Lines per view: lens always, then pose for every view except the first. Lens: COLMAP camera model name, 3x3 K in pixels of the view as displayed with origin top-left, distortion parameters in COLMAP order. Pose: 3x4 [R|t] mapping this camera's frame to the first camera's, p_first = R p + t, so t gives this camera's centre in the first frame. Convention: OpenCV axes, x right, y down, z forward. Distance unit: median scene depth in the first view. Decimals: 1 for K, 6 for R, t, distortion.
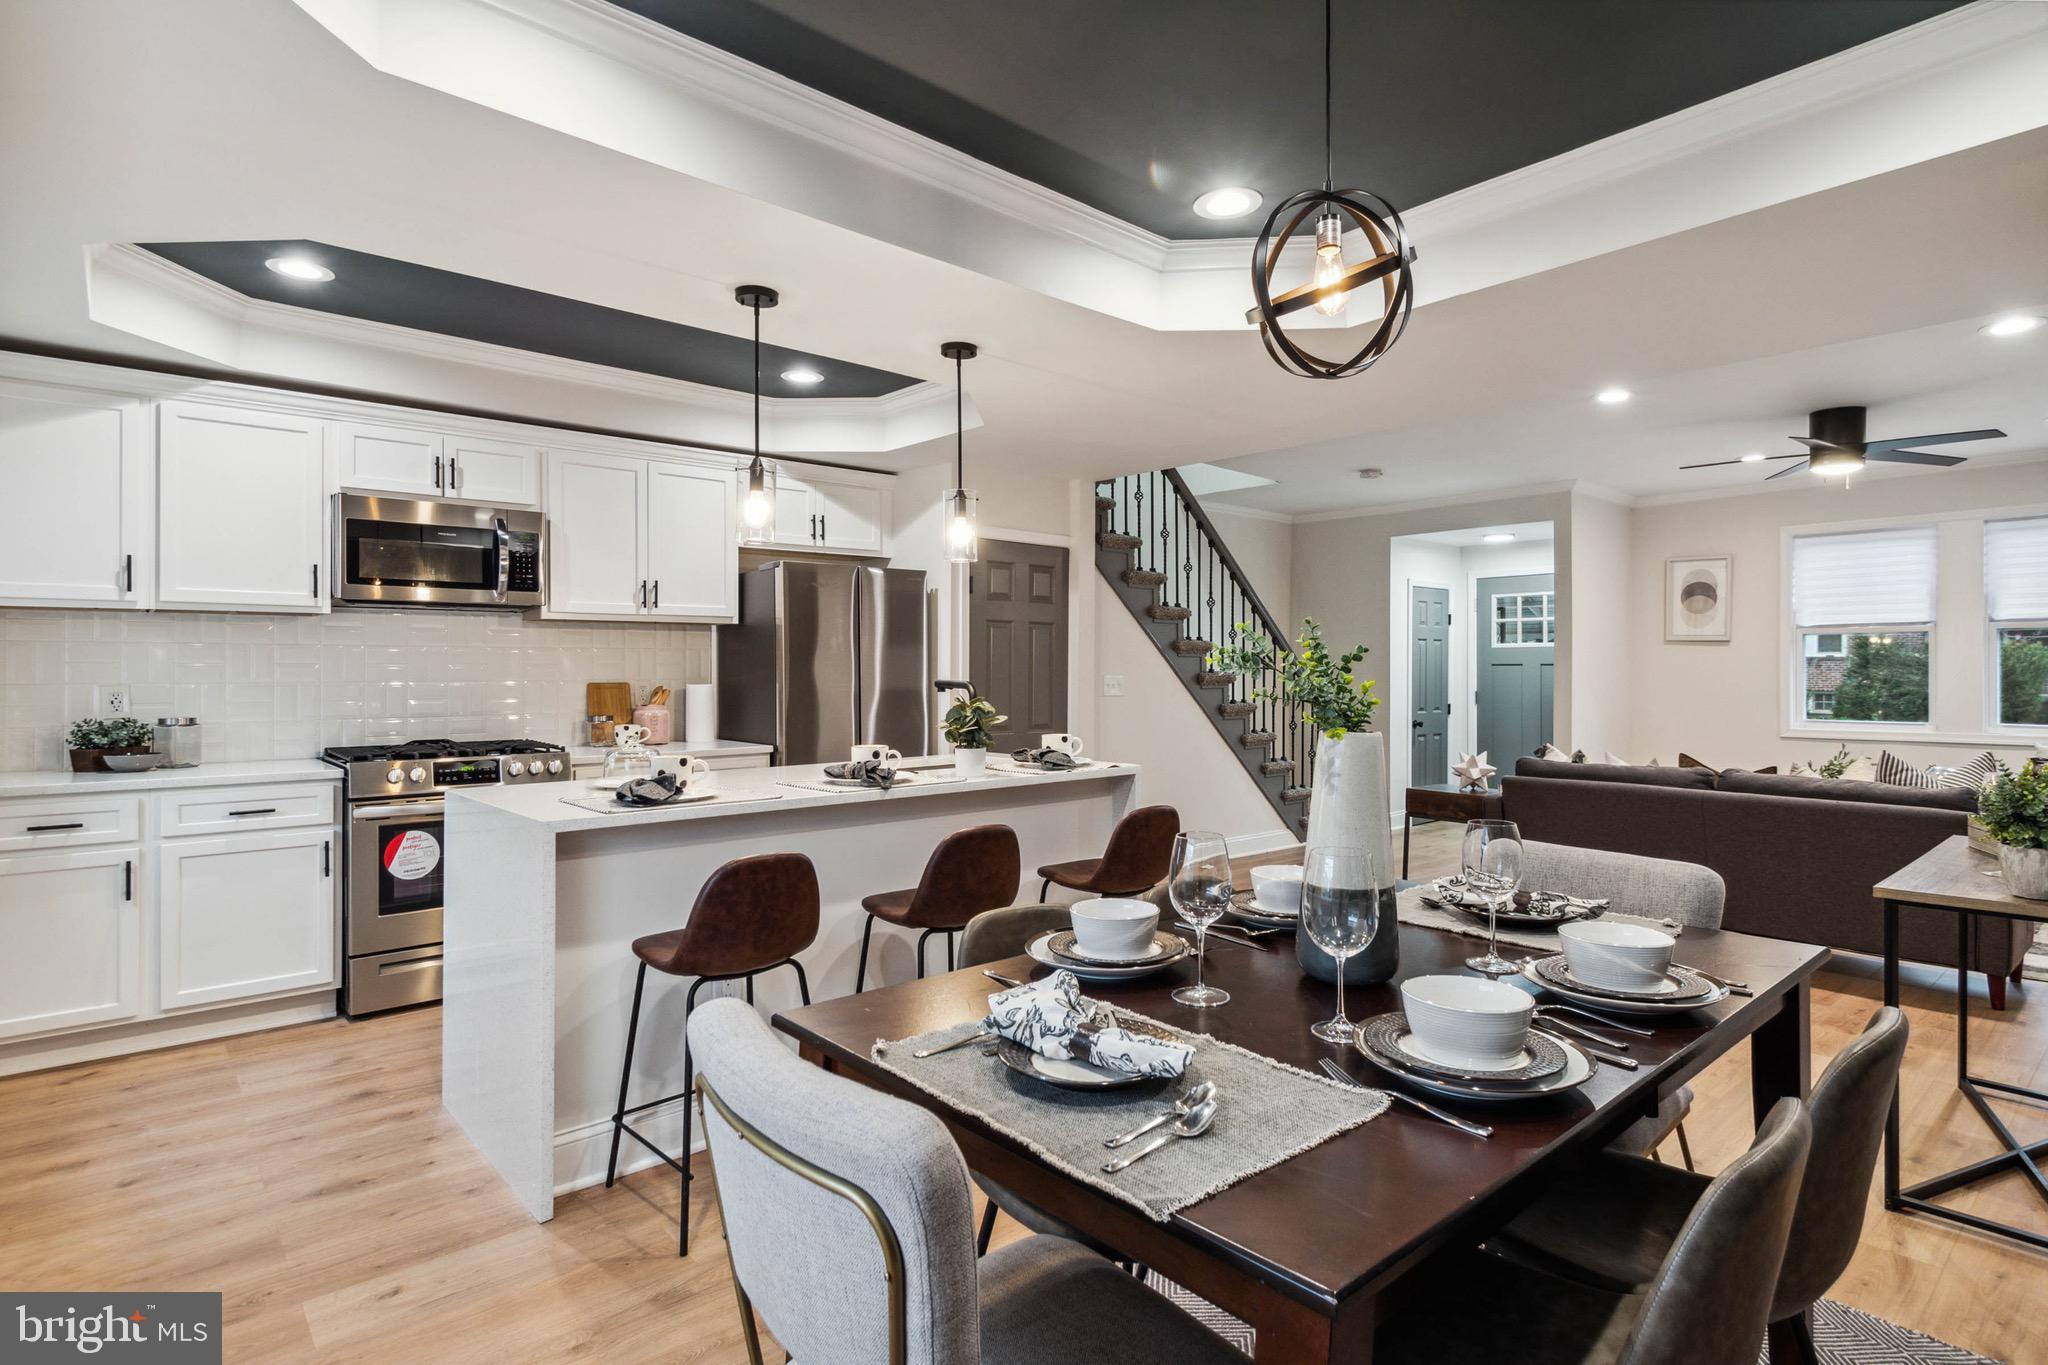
lens RADIAL K [[1027.3, 0, 1059.7], [0, 1027.3, 691.2], [0, 0, 1]] dist [0.002967, -0.000693]
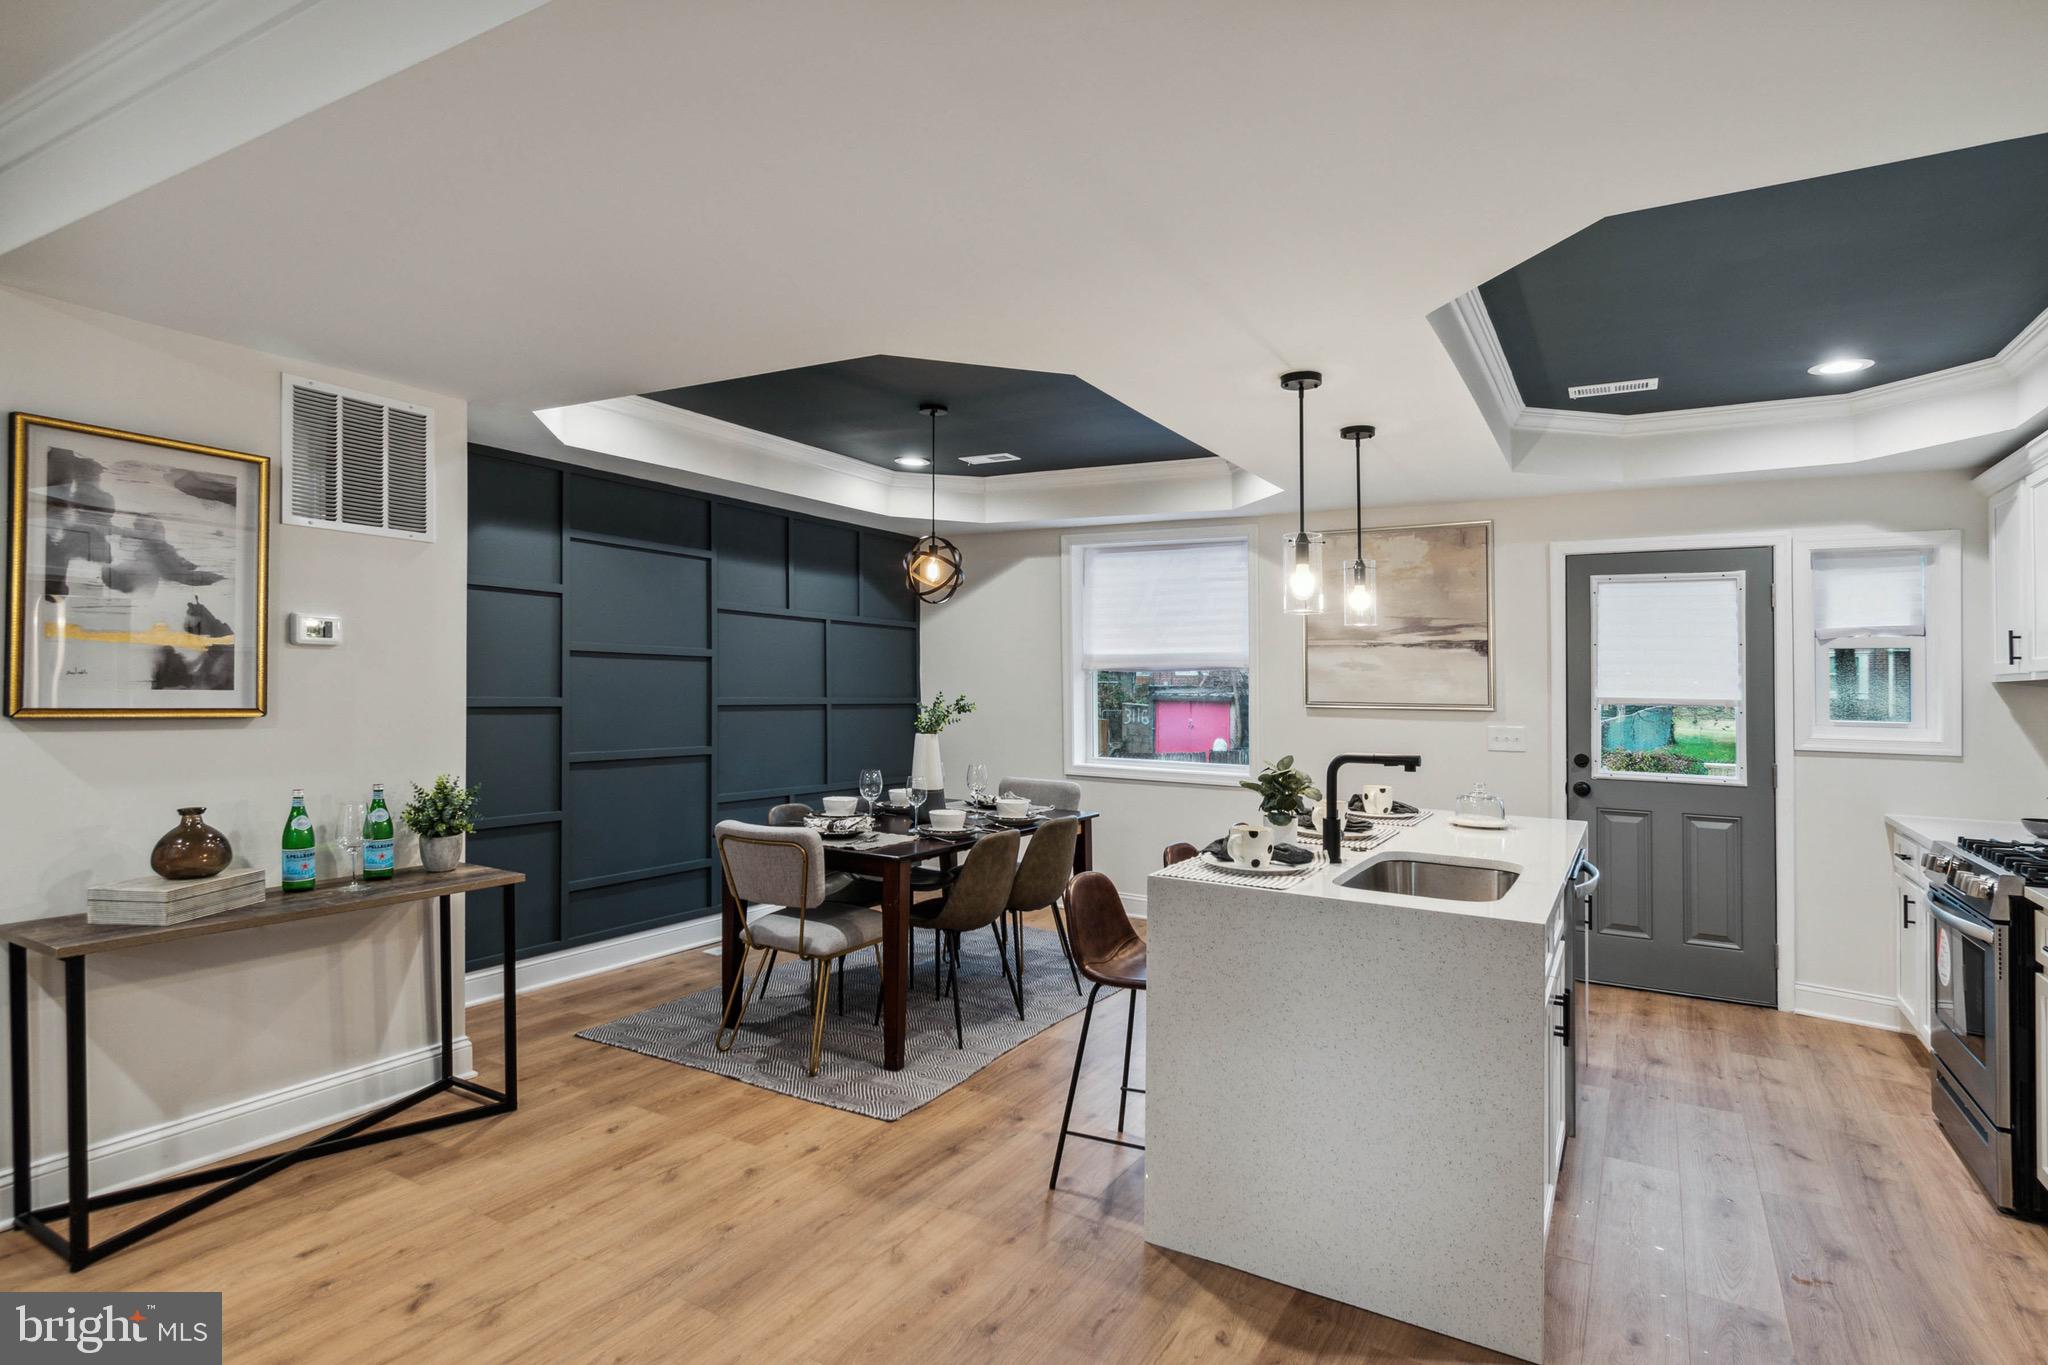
lens RADIAL K [[1027.3, 0, 1059.7], [0, 1027.3, 691.2], [0, 0, 1]] dist [0.002967, -0.000693]
pose [[-0.948683, -0.013361, -0.315946, 0.264698], [-0.023611, 0.999311, 0.028636, -0.052631], [0.315346, 0.034626, -0.948345, 1.187497]]
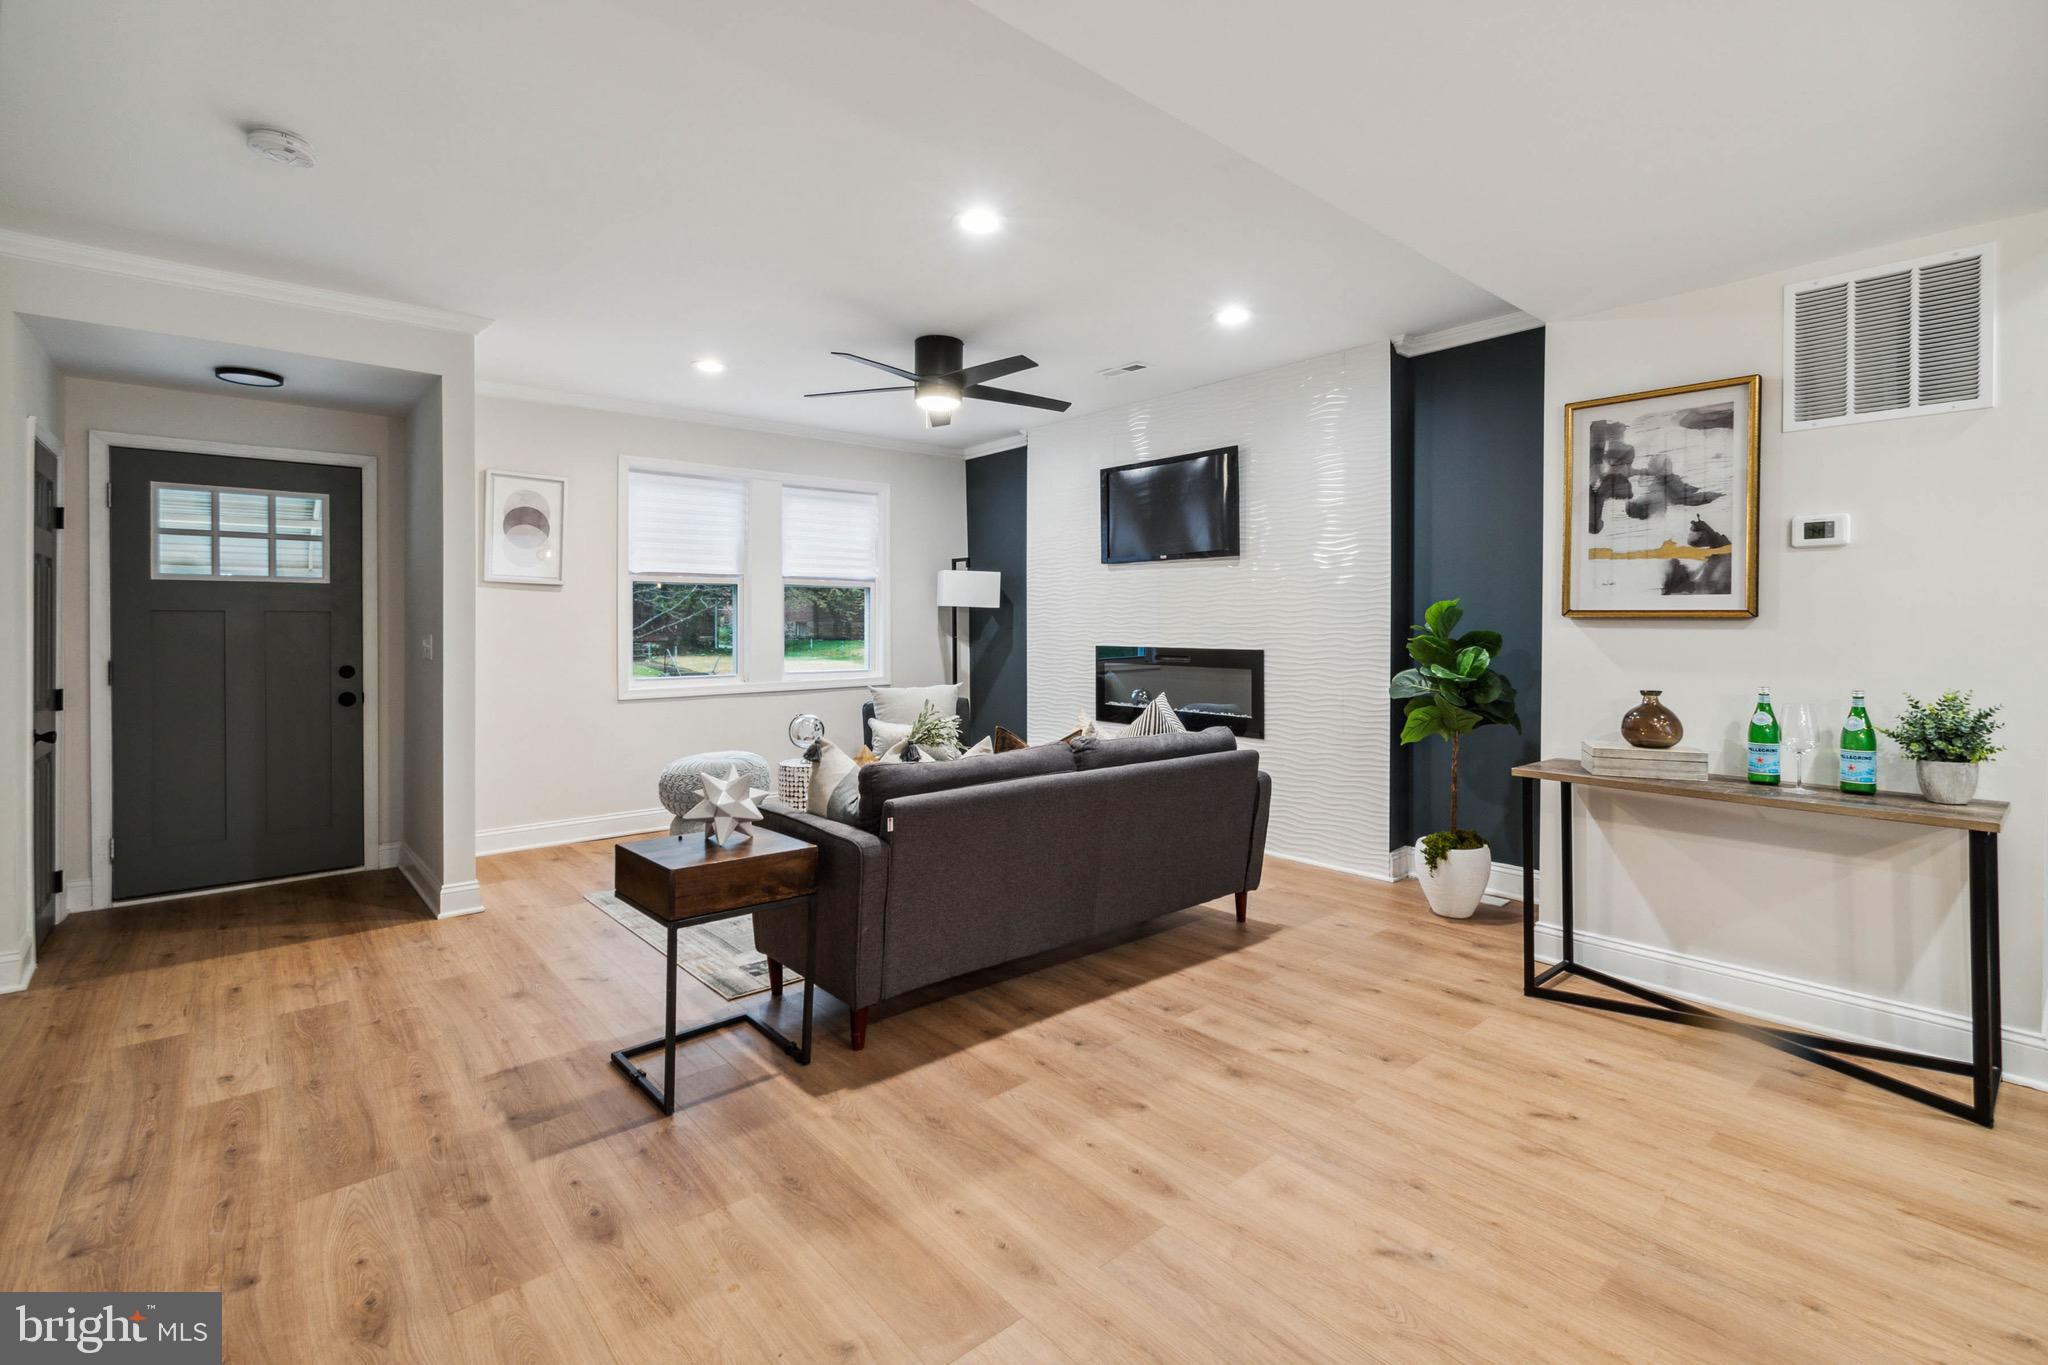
lens RADIAL K [[930.1, 0, 1008.3], [0, 930.1, 667.3], [0, 0, 1]] dist [0.002446, 0.000194]
pose [[0.033382, -0.041401, 0.998585, -0.082586], [0.021049, 0.998949, 0.040712, -0.012527], [-0.999221, 0.019660, 0.034218, 0.923563]]
